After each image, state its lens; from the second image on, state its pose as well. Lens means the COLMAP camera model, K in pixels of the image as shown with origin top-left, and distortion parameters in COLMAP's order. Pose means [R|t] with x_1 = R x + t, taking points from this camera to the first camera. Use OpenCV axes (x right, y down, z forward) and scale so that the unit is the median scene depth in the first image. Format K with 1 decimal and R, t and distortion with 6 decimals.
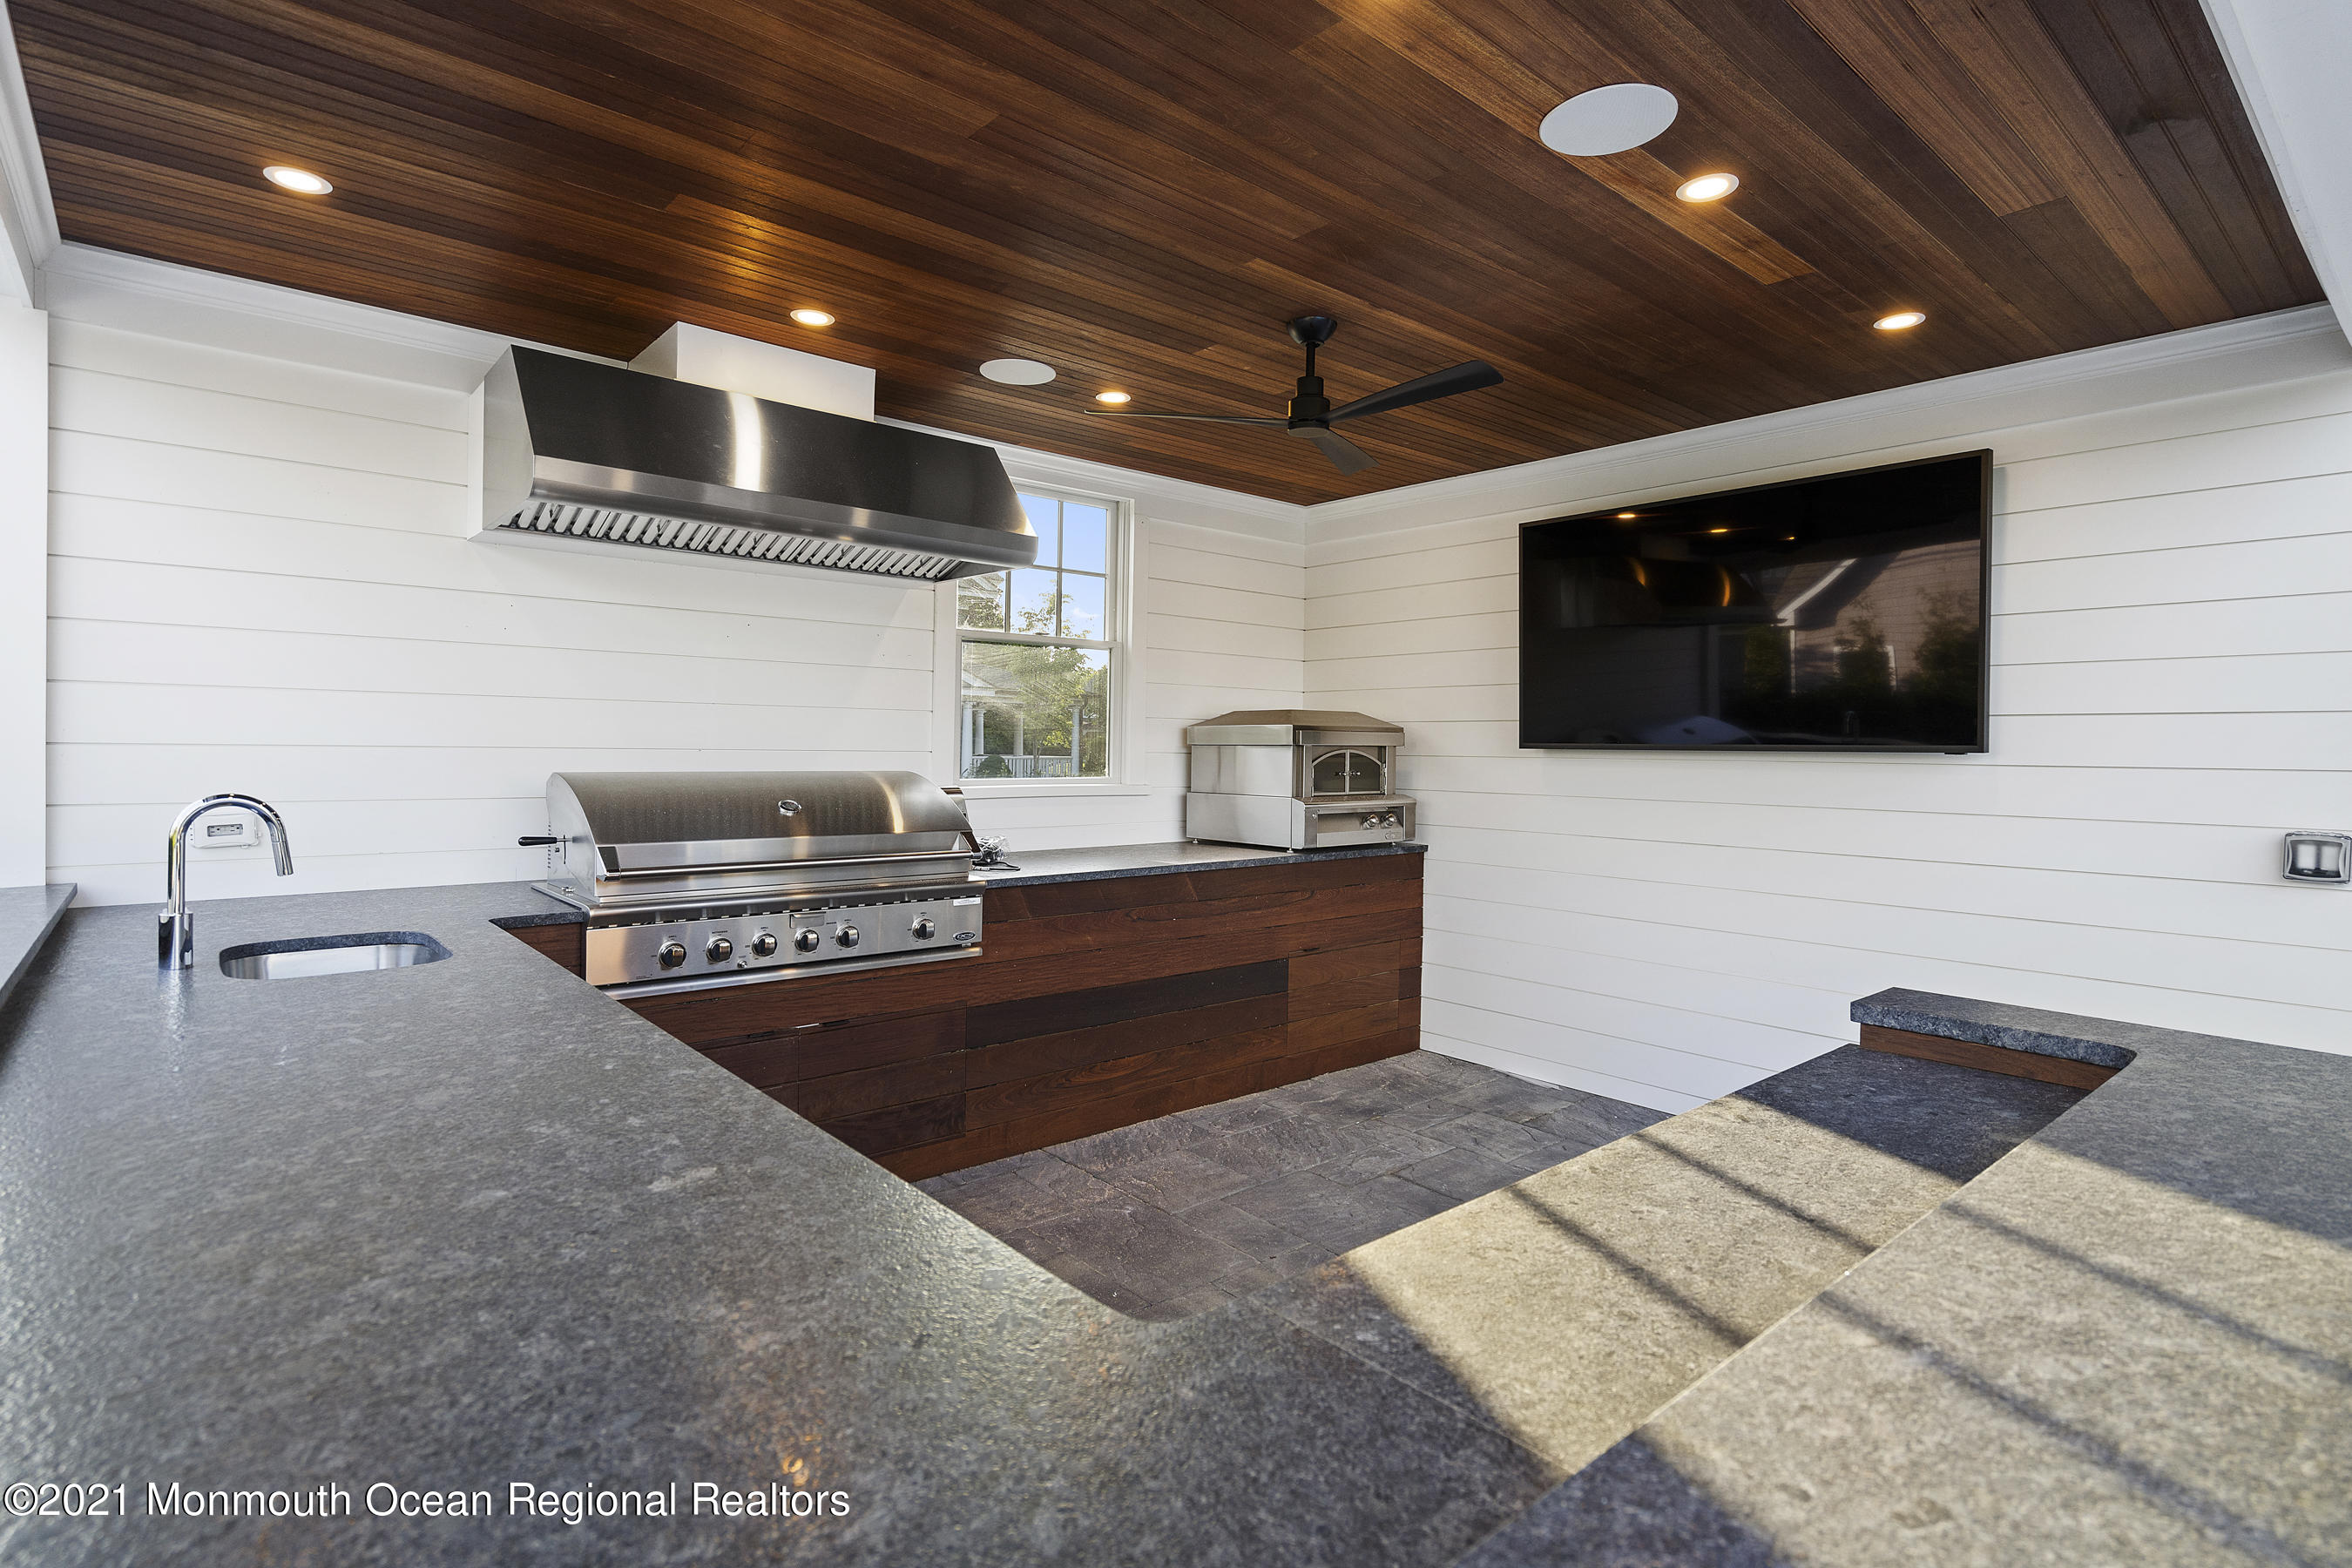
lens RADIAL K [[1170.3, 0, 1175.5], [0, 1170.3, 752.2], [0, 0, 1]] dist [0.016068, 0.000224]
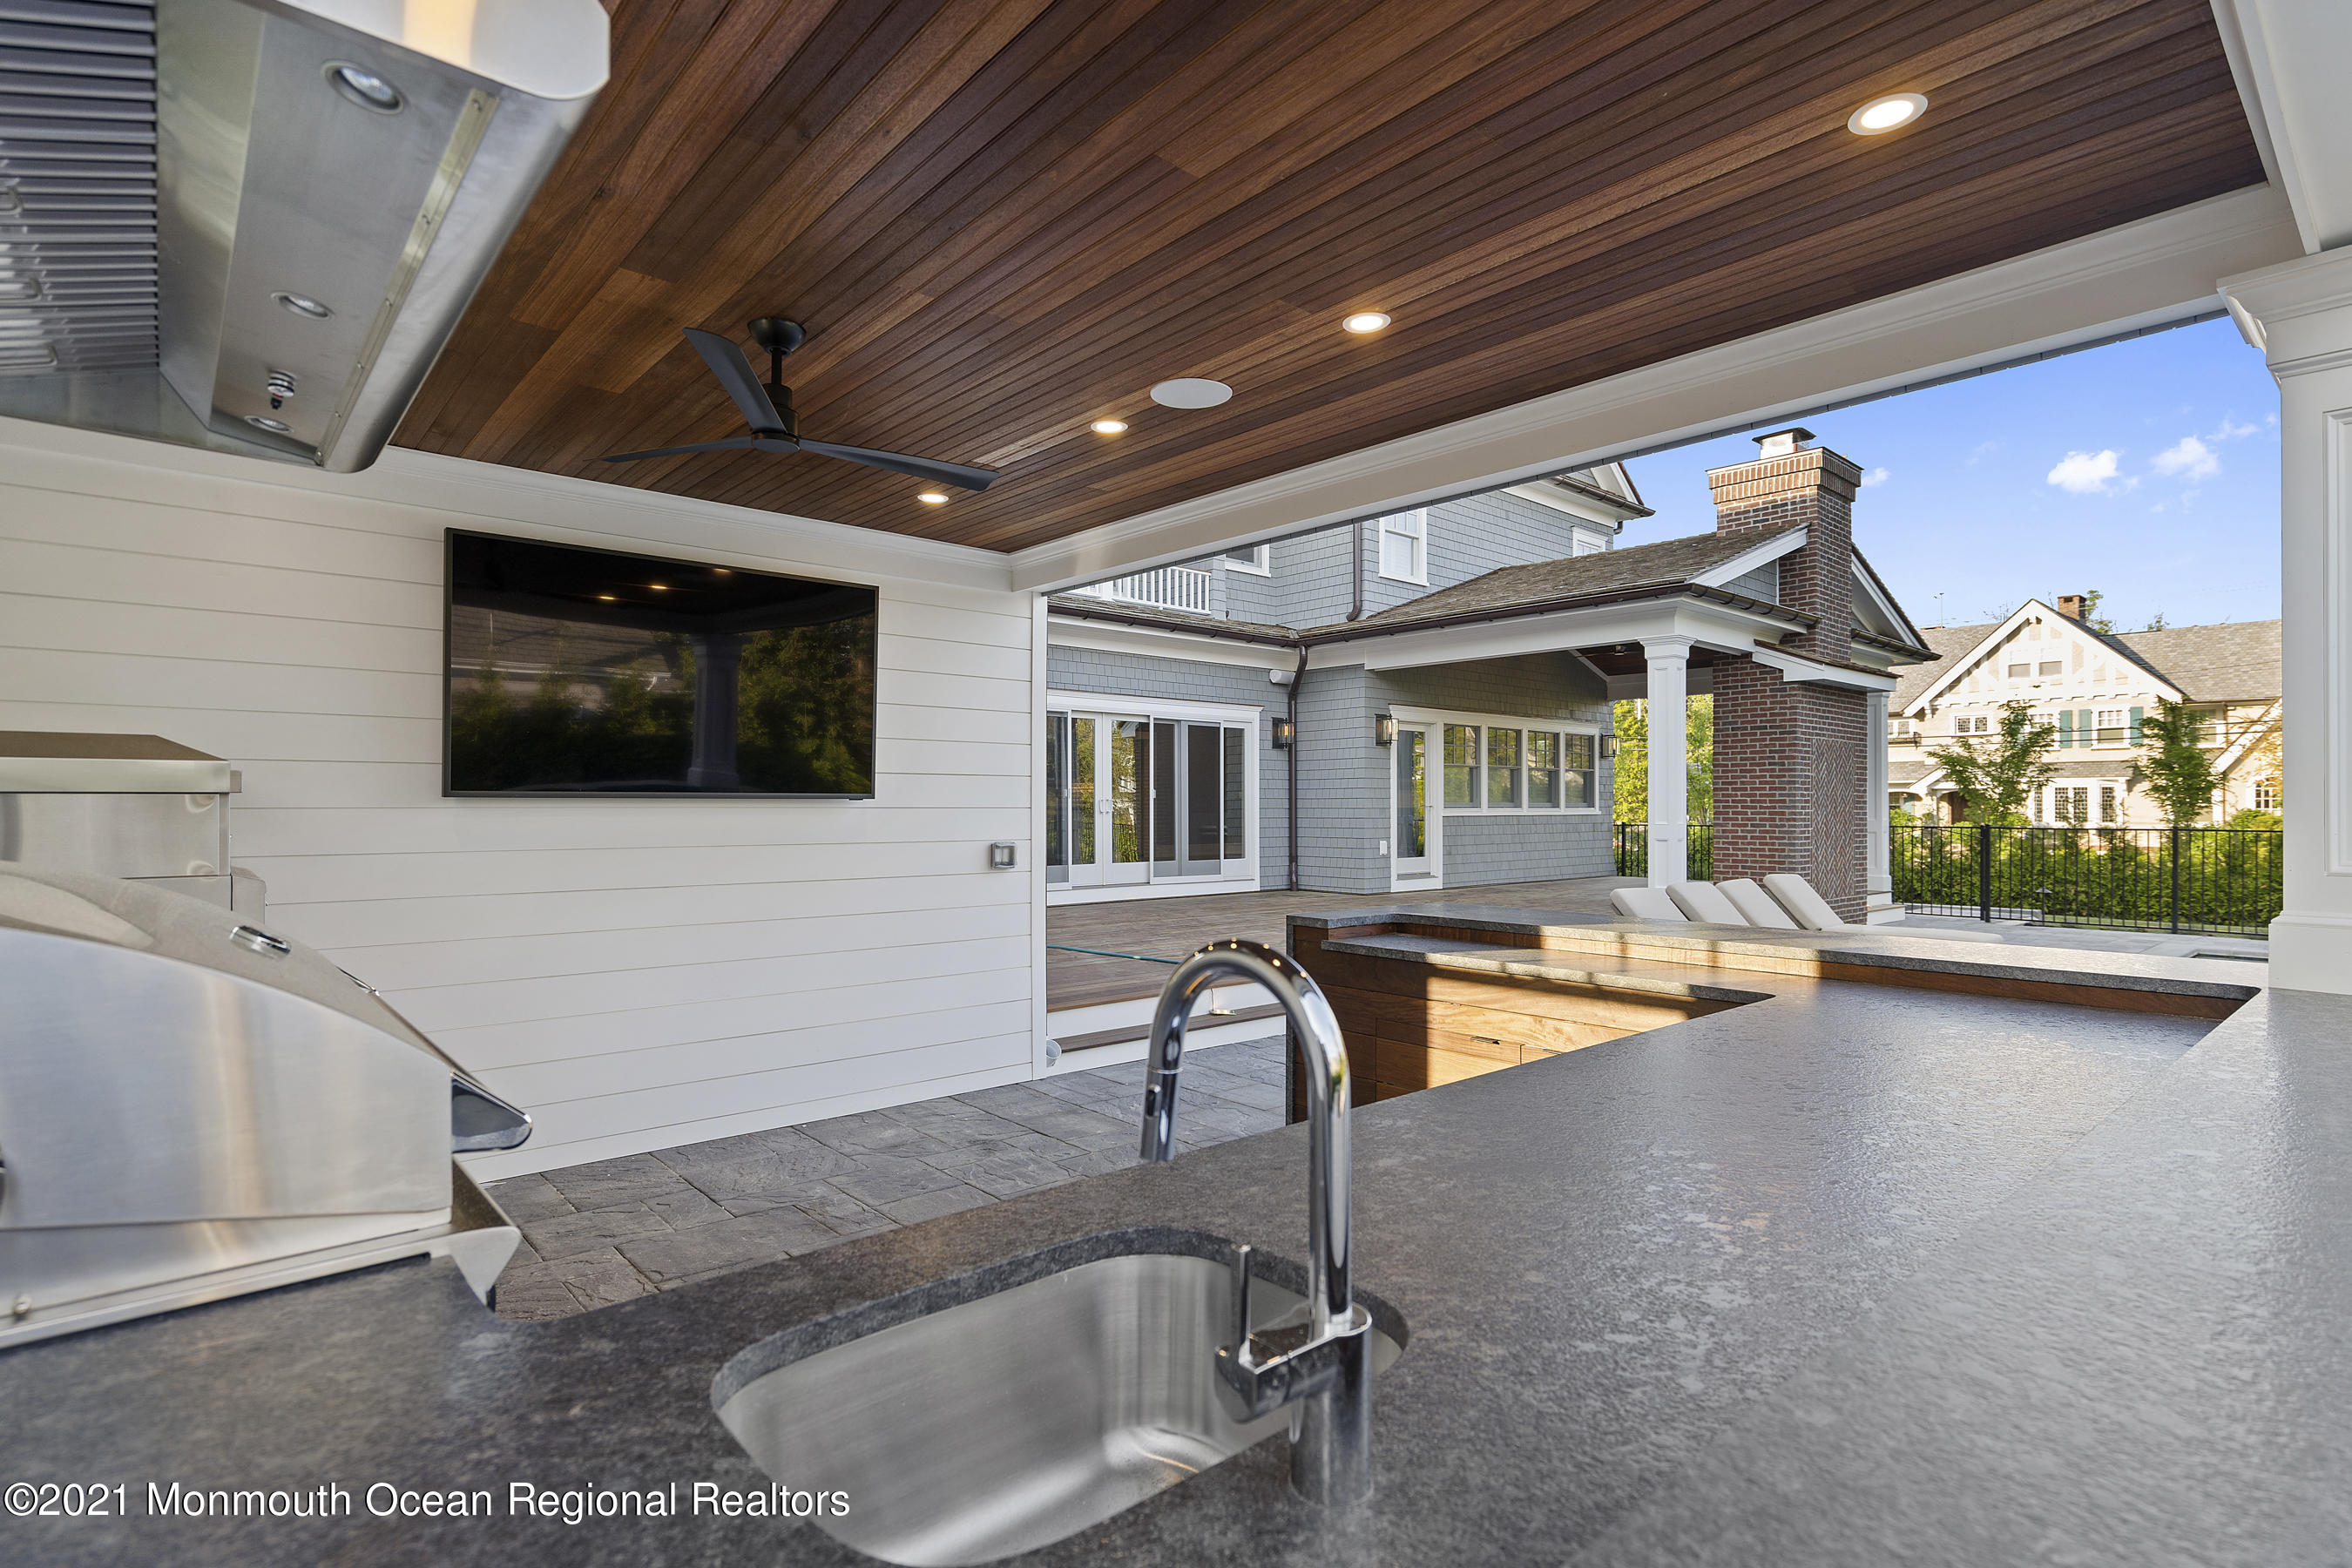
lens RADIAL K [[1170.3, 0, 1194.7], [0, 1170.3, 802.8], [0, 0, 1]] dist [0.016068, 0.000224]
pose [[-0.028222, -0.008593, 0.999565, -0.675322], [0.005161, 0.999948, 0.008742, -0.004625], [-0.999588, 0.005405, -0.028176, 0.595196]]
